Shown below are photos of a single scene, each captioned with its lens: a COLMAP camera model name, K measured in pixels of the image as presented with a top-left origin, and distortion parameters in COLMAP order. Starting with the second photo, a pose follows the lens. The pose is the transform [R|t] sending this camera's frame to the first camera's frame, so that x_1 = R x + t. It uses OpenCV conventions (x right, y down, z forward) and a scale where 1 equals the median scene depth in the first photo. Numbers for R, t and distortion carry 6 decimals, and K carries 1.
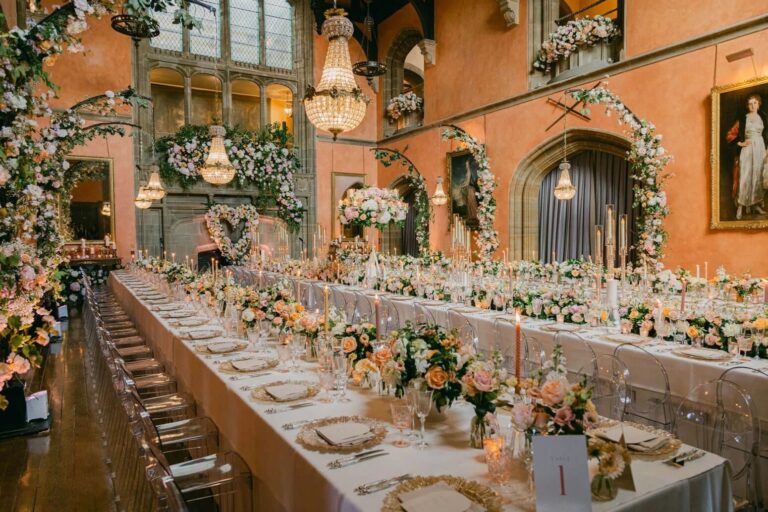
lens RADIAL K [[497.9, 0, 387.7], [0, 497.9, 255.9], [0, 0, 1]] dist [0.001635, 0.003488]
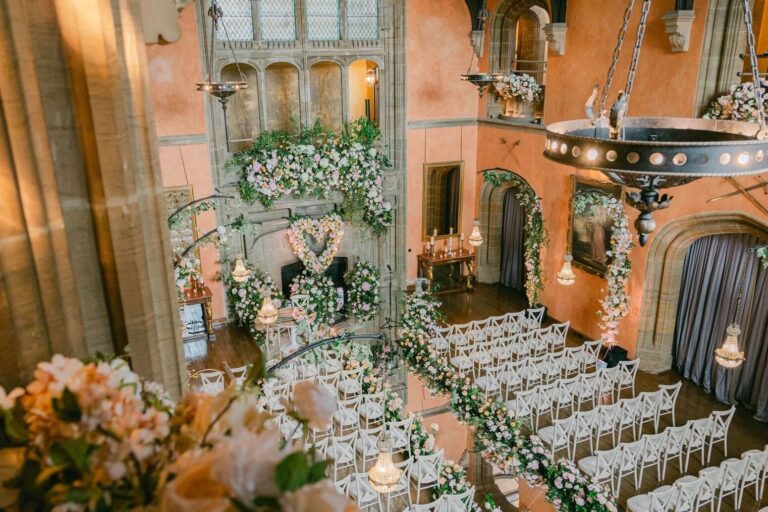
lens RADIAL K [[585.5, 0, 376.3], [0, 585.5, 259.9], [0, 0, 1]] dist [0.006946, 0.002785]
pose [[0.992077, 0.028985, -0.122240, -0.073968], [0.003535, 0.966194, 0.257791, -0.299264], [0.125580, -0.256181, 0.958437, -0.013286]]
